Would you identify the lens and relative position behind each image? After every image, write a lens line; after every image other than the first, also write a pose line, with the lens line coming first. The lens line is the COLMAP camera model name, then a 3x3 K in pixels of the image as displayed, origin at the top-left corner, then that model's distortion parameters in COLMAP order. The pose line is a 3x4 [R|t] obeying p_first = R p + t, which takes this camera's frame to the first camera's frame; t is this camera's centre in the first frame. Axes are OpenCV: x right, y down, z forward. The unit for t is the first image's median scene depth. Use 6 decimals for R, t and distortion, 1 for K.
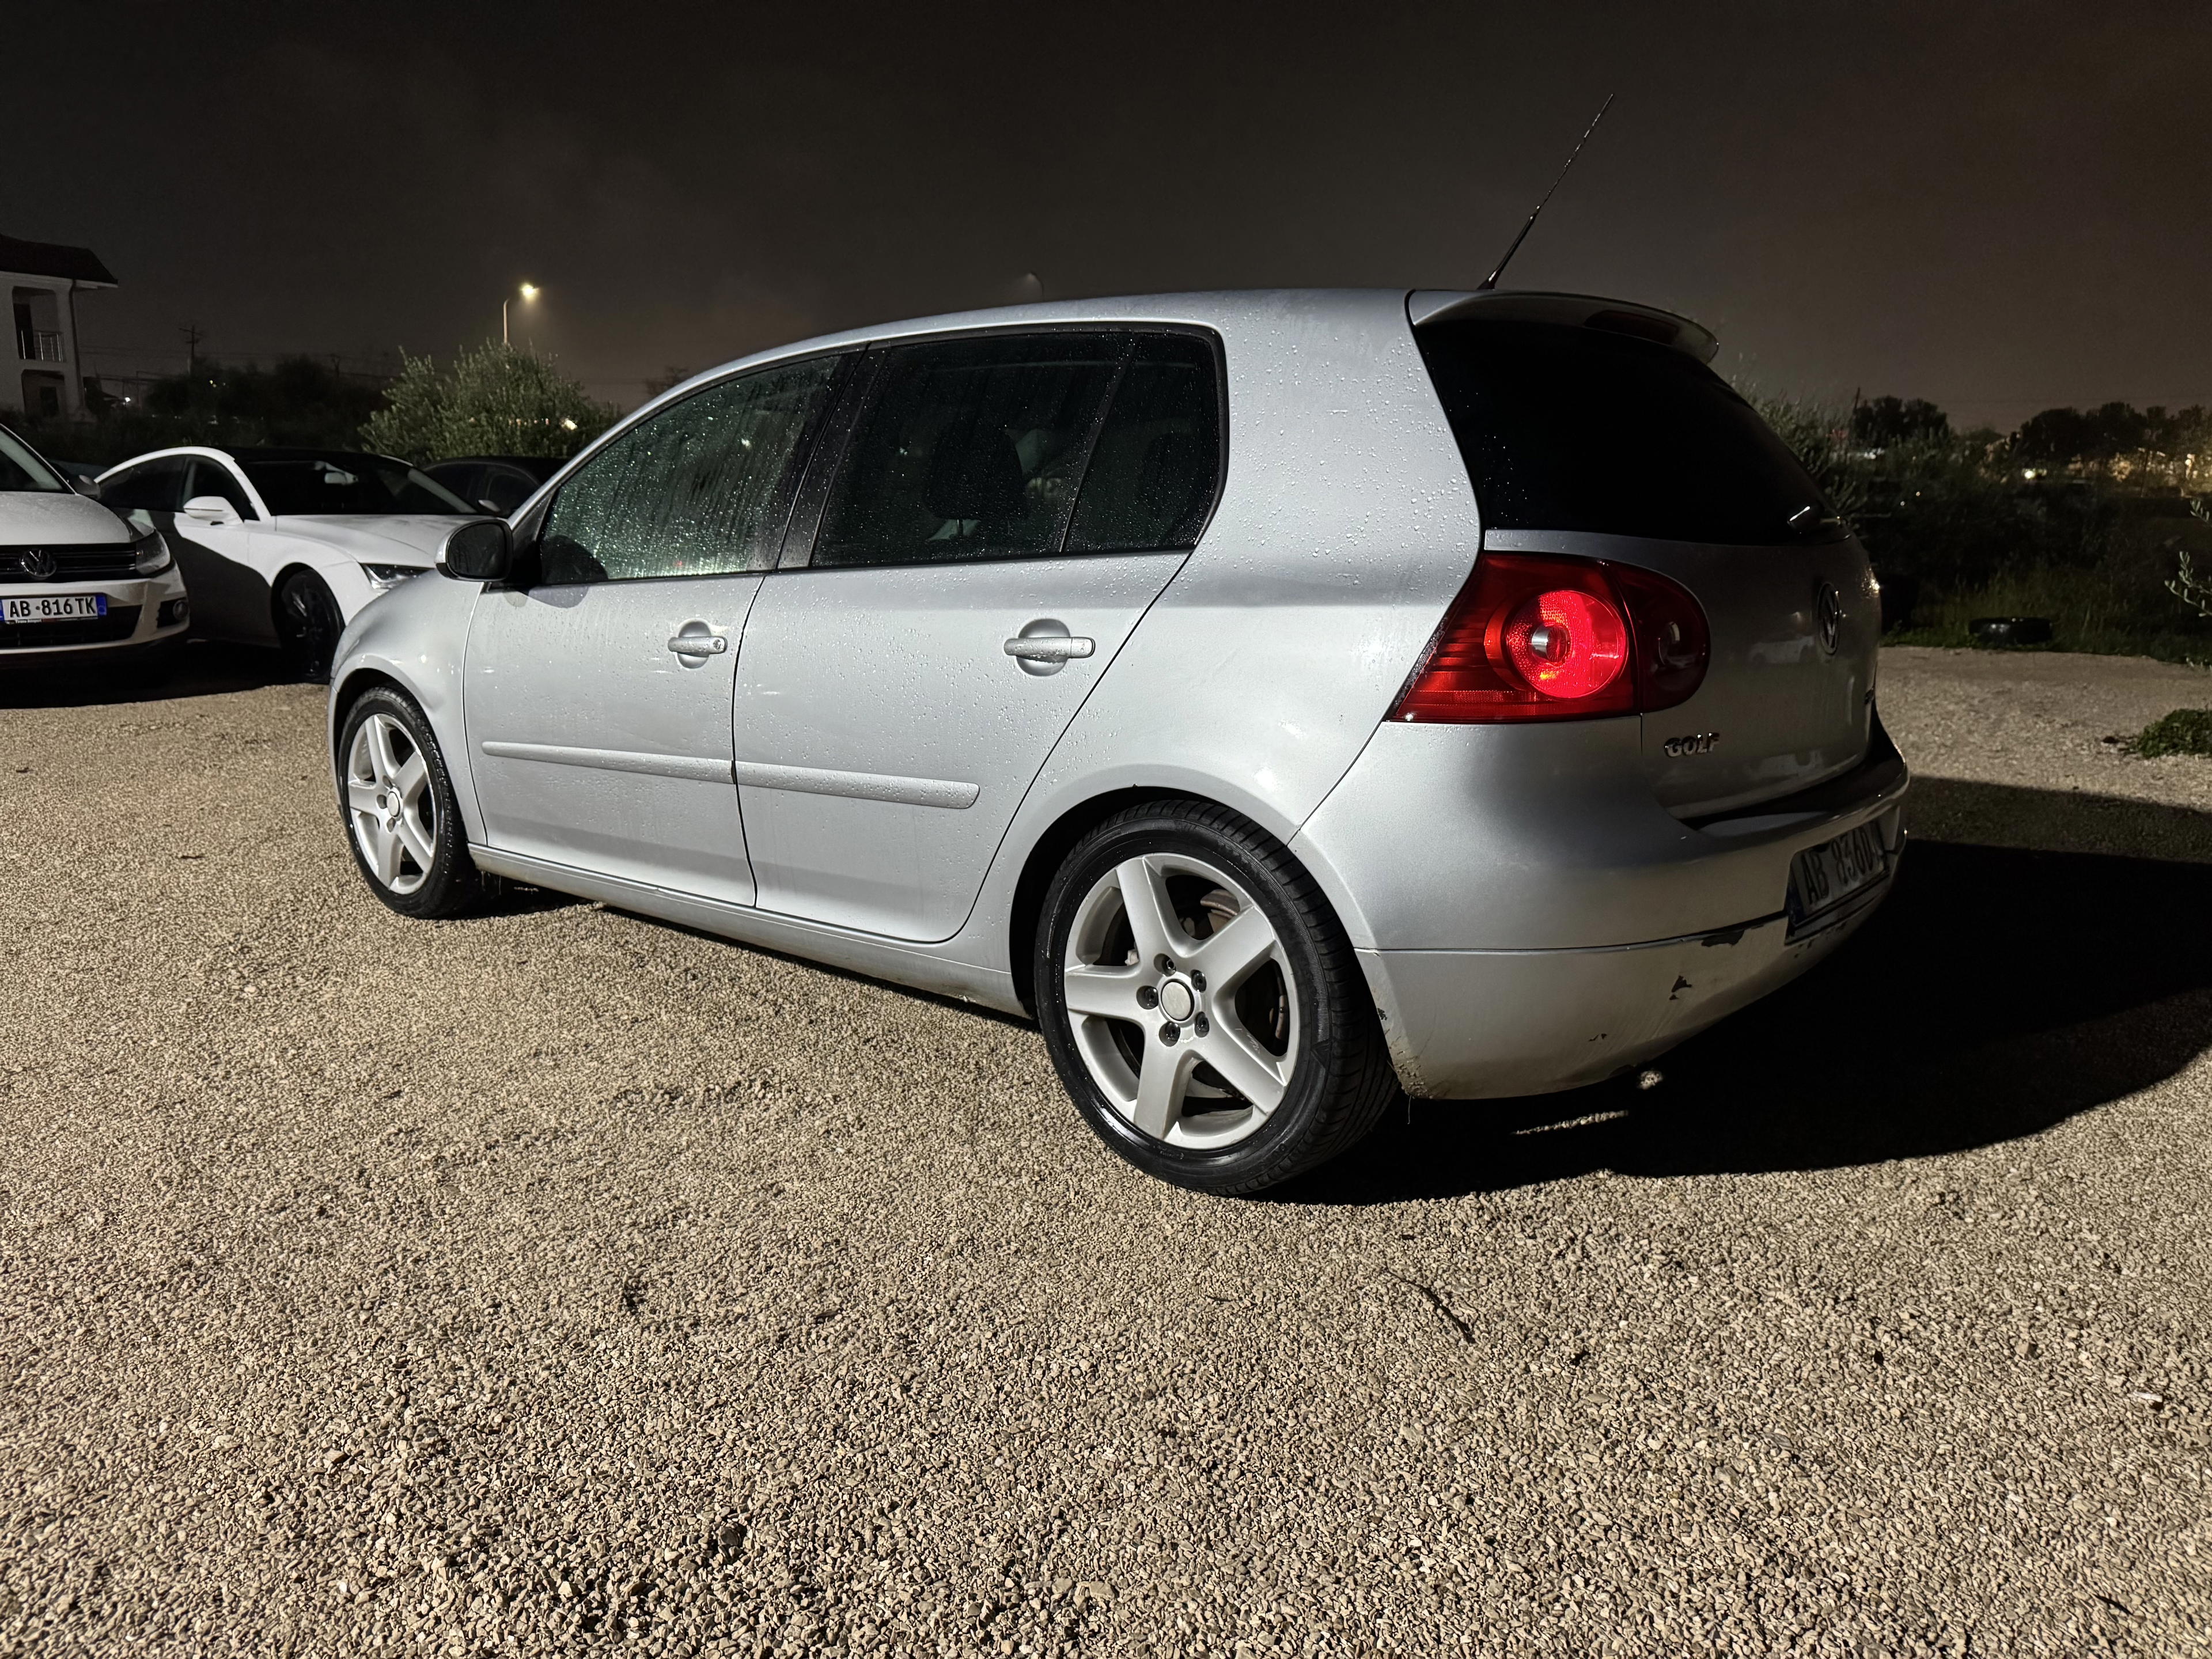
lens RADIAL K [[1661.9, 0, 1114.9], [0, 1661.9, 825.3], [0, 0, 1]] dist [0.024101, -0.033359]
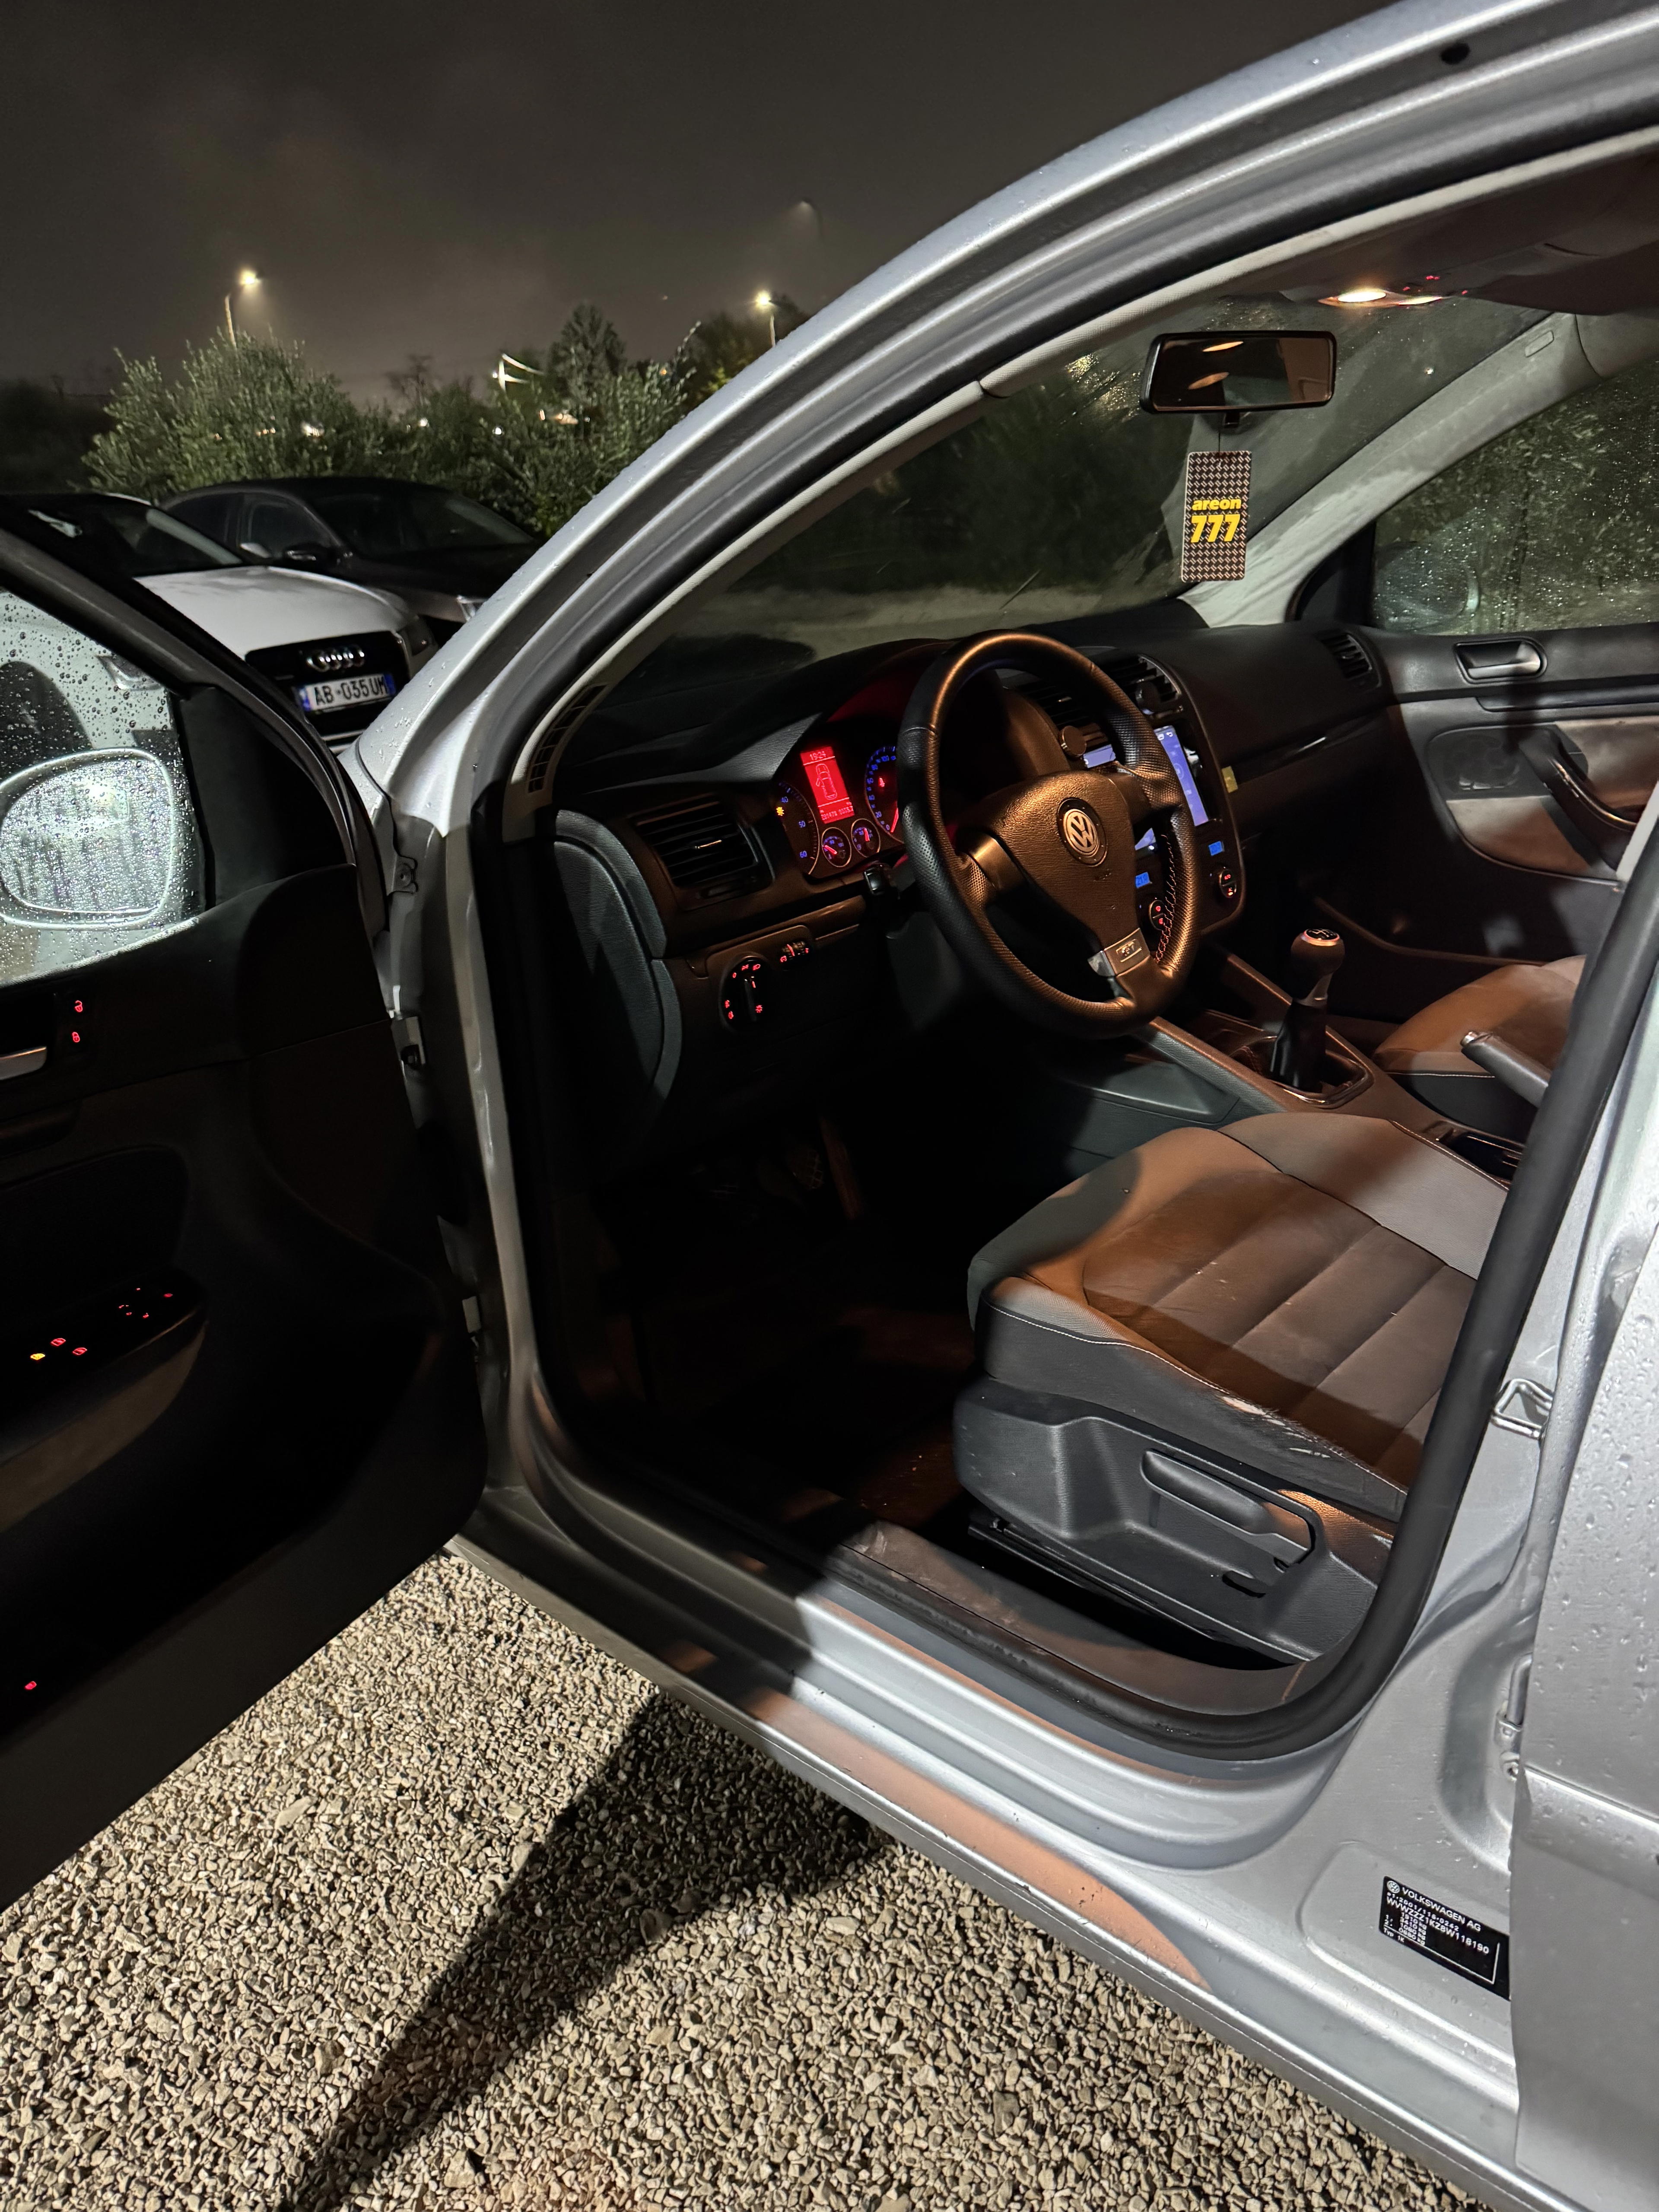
lens RADIAL K [[1663.5, 0, 829.5], [0, 1663.5, 1106.0], [0, 0, 1]] dist [0.052921, -0.083787]
pose [[0.995841, -0.068723, -0.059812, -0.388359], [0.078053, 0.982168, 0.171038, -0.245374], [0.046991, -0.174995, 0.983447, 0.982346]]
